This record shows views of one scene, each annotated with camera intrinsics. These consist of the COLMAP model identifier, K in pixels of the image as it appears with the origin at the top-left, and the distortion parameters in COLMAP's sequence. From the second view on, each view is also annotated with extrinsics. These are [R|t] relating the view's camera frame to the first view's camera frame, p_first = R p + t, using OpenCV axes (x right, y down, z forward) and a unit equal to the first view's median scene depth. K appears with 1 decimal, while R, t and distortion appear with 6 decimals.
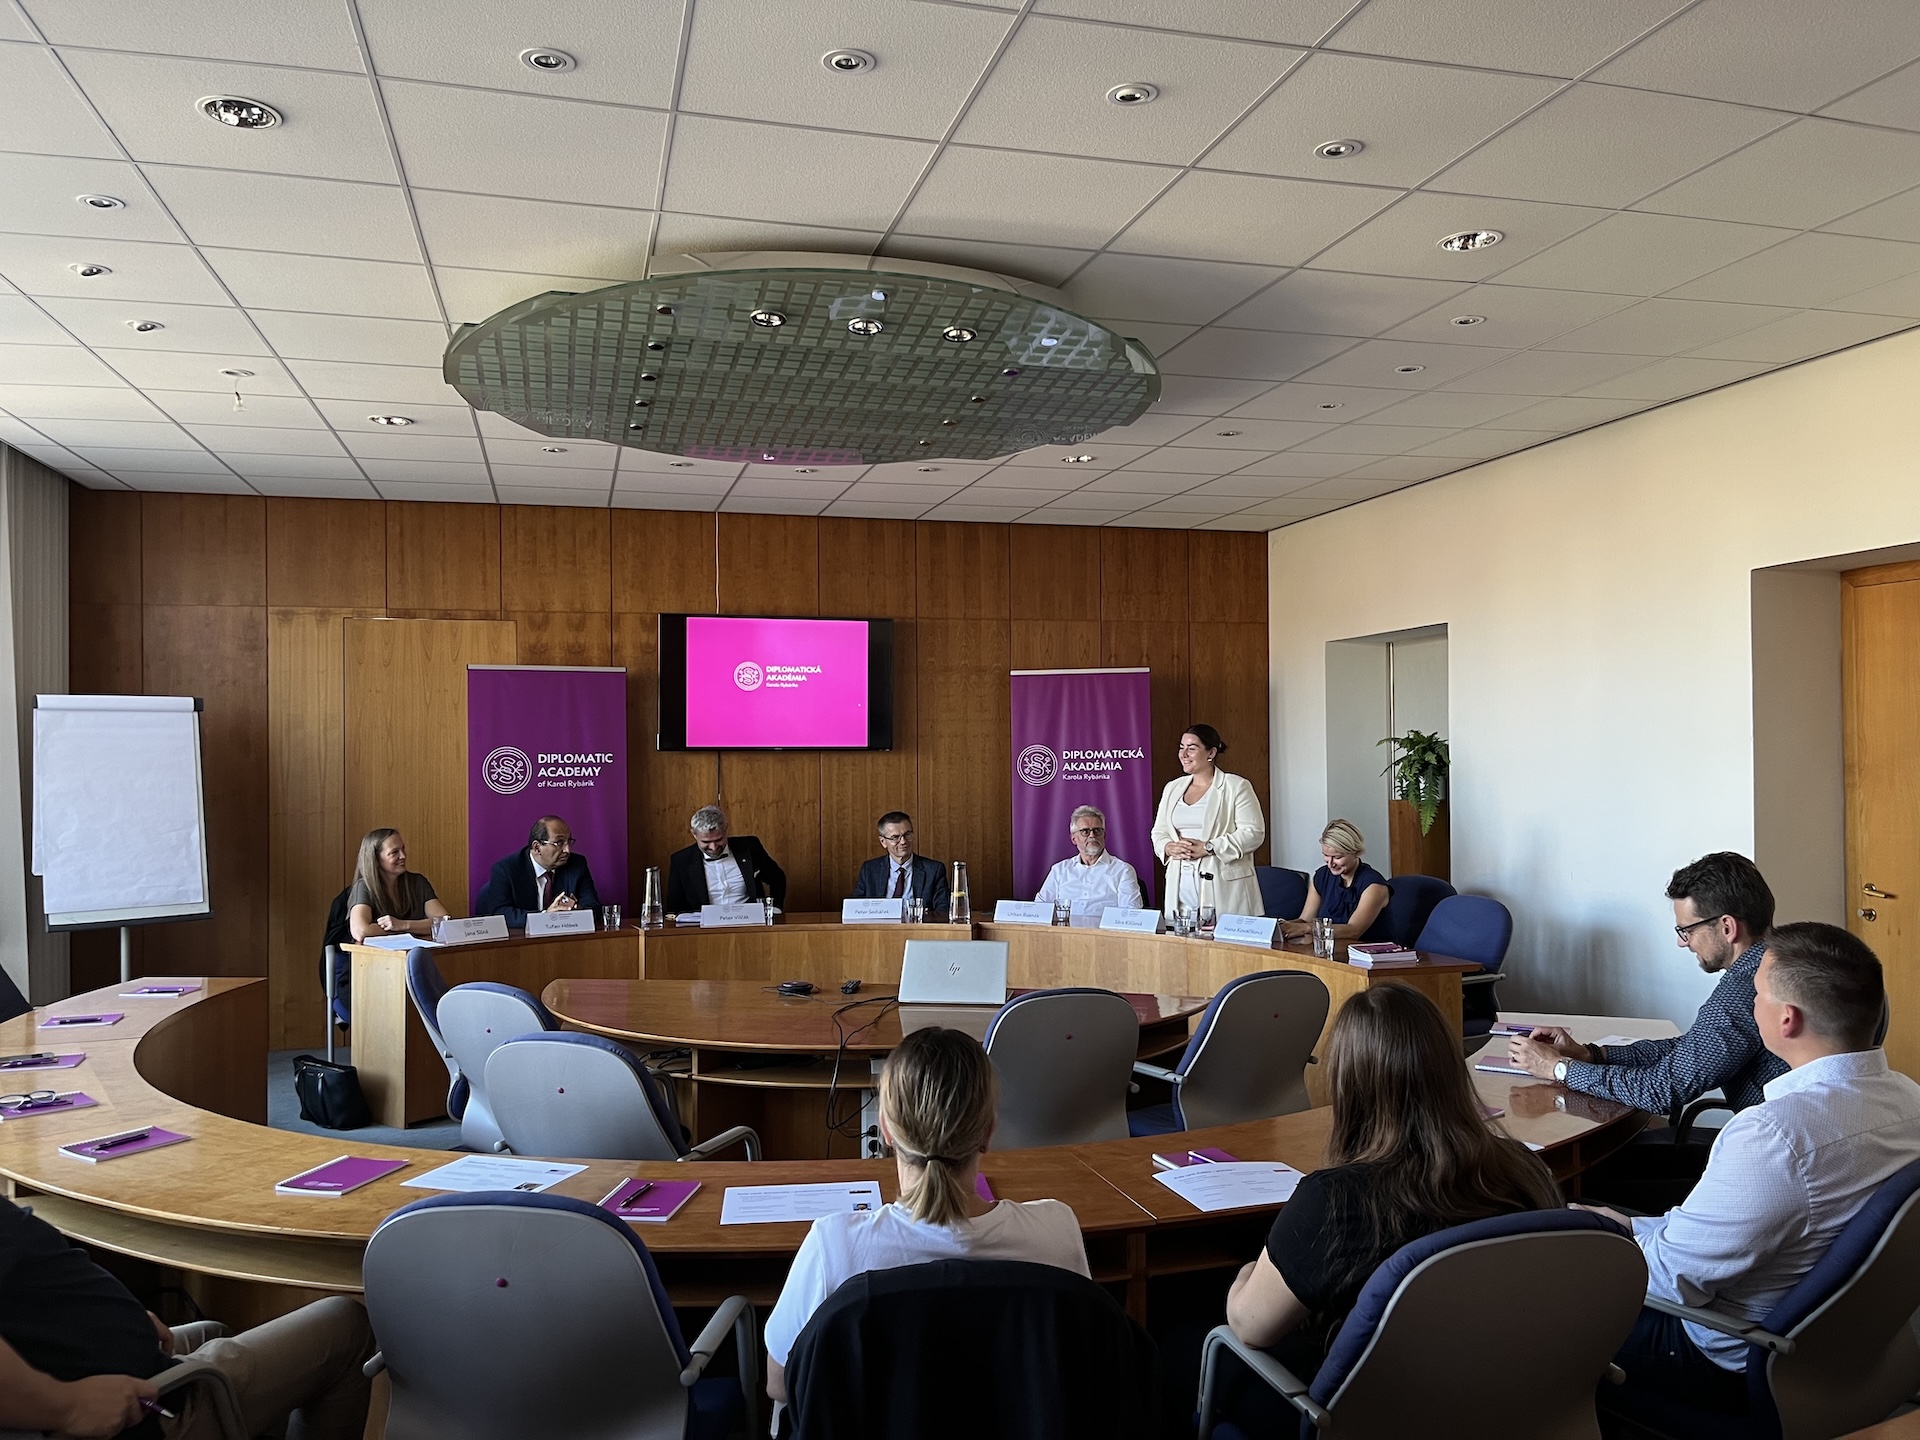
lens RADIAL K [[1470.9, 0, 969.3], [0, 1470.9, 720.9], [0, 0, 1]] dist [0.085048, -0.126911]
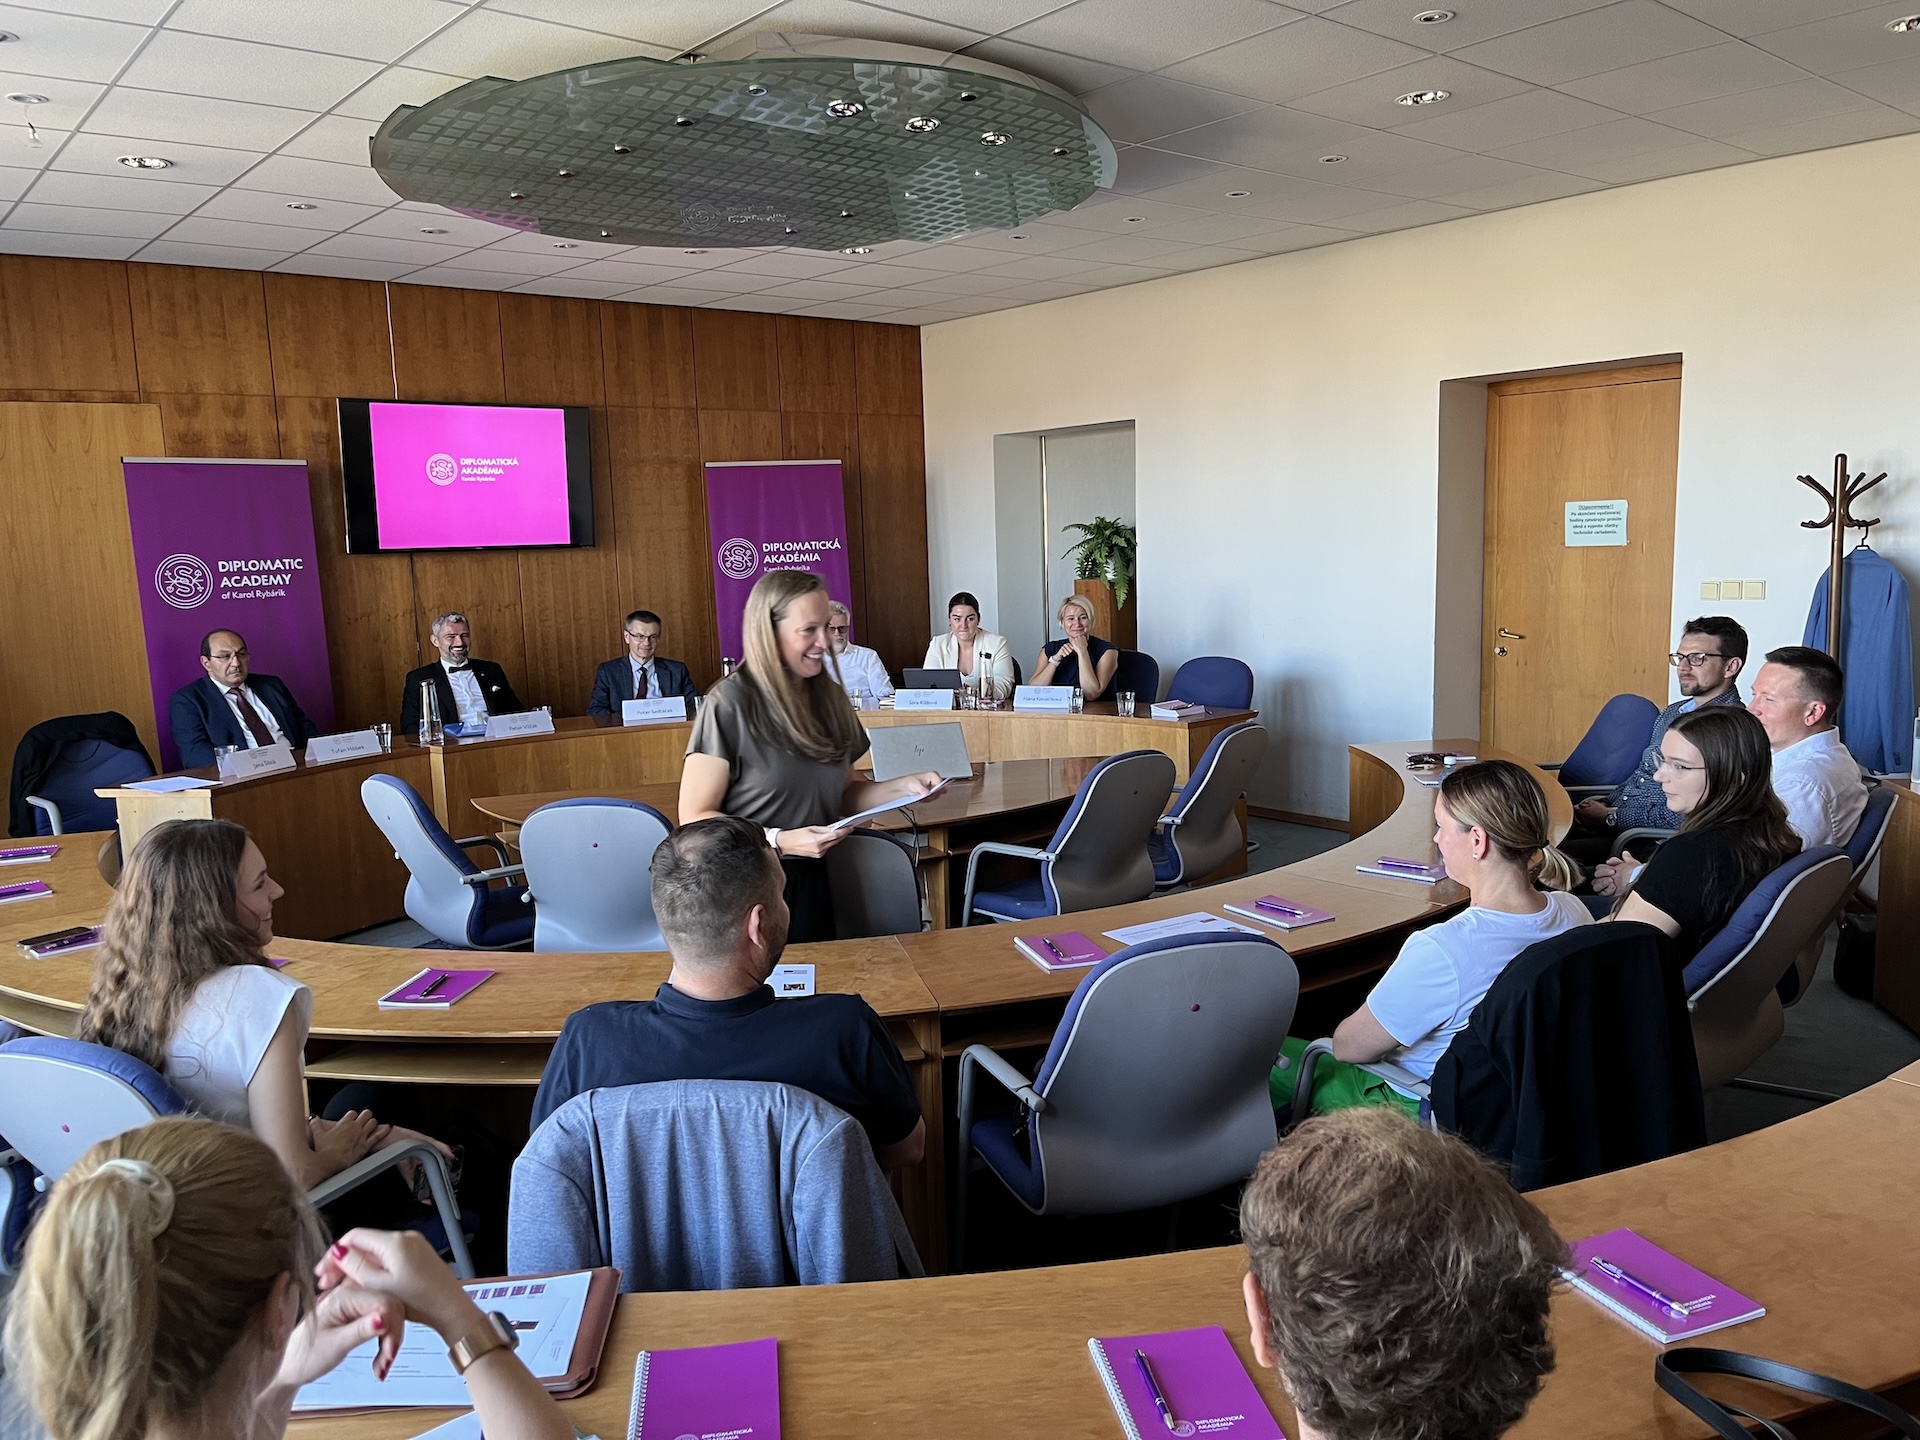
lens RADIAL K [[1470.8, 0, 968.6], [0, 1470.8, 745.6], [0, 0, 1]] dist [0.057777, -0.066376]
pose [[0.906002, -0.083955, 0.414864, -0.257123], [0.015939, 0.986204, 0.164767, -0.007821], [-0.422973, -0.142666, 0.894841, 0.011479]]
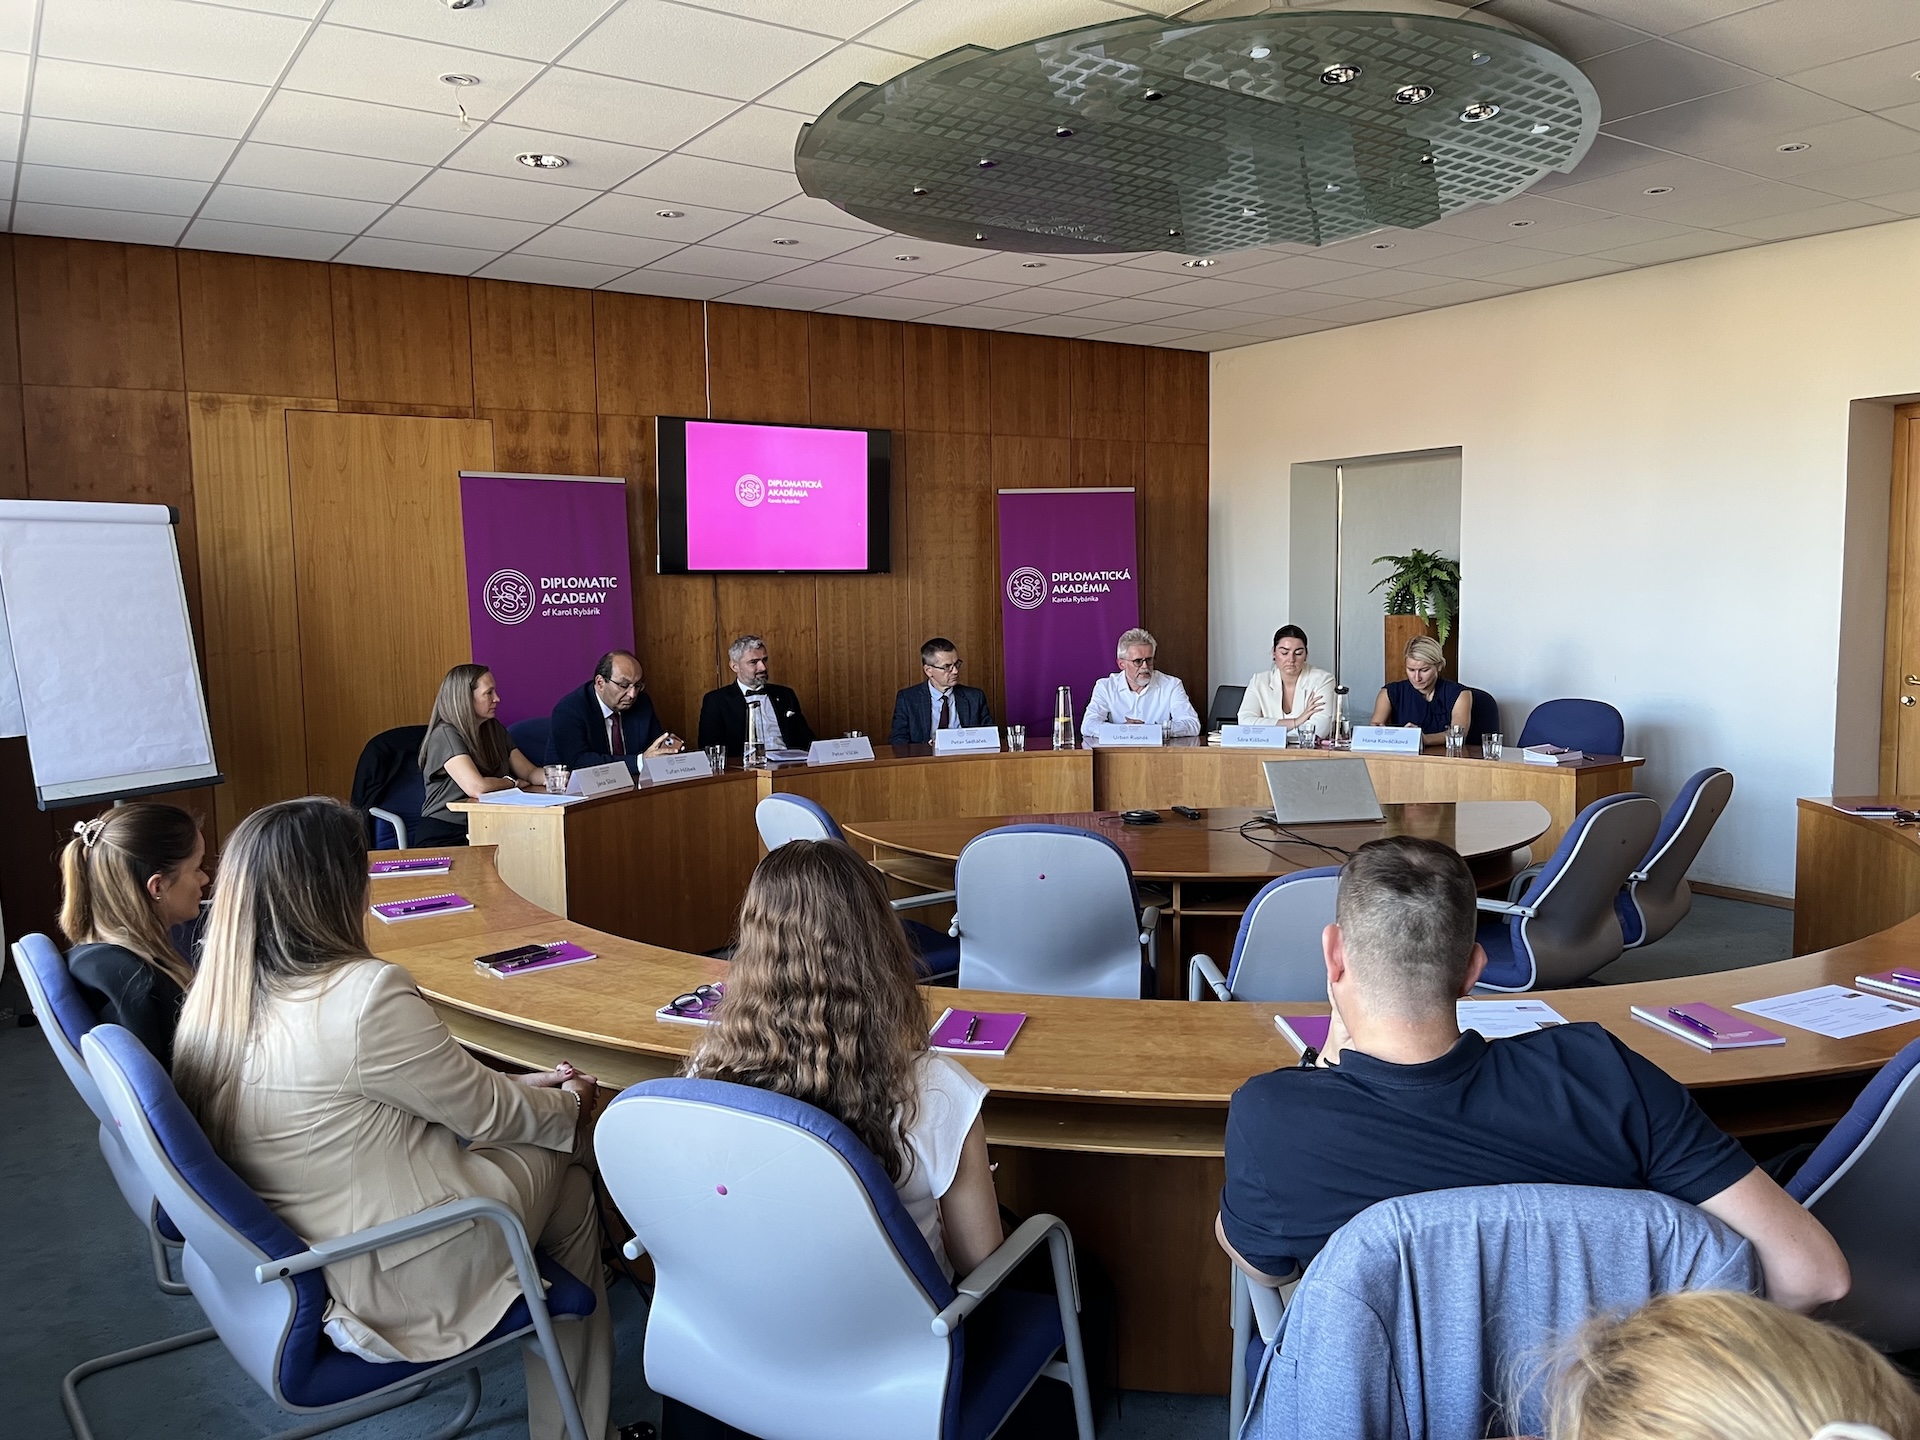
lens RADIAL K [[1470.9, 0, 969.3], [0, 1470.9, 720.9], [0, 0, 1]] dist [0.085048, -0.126911]
pose [[0.943624, -0.039156, 0.328695, -0.334948], [0.001308, 0.993412, 0.114587, 0.006406], [-0.331016, -0.107697, 0.937459, 0.096380]]
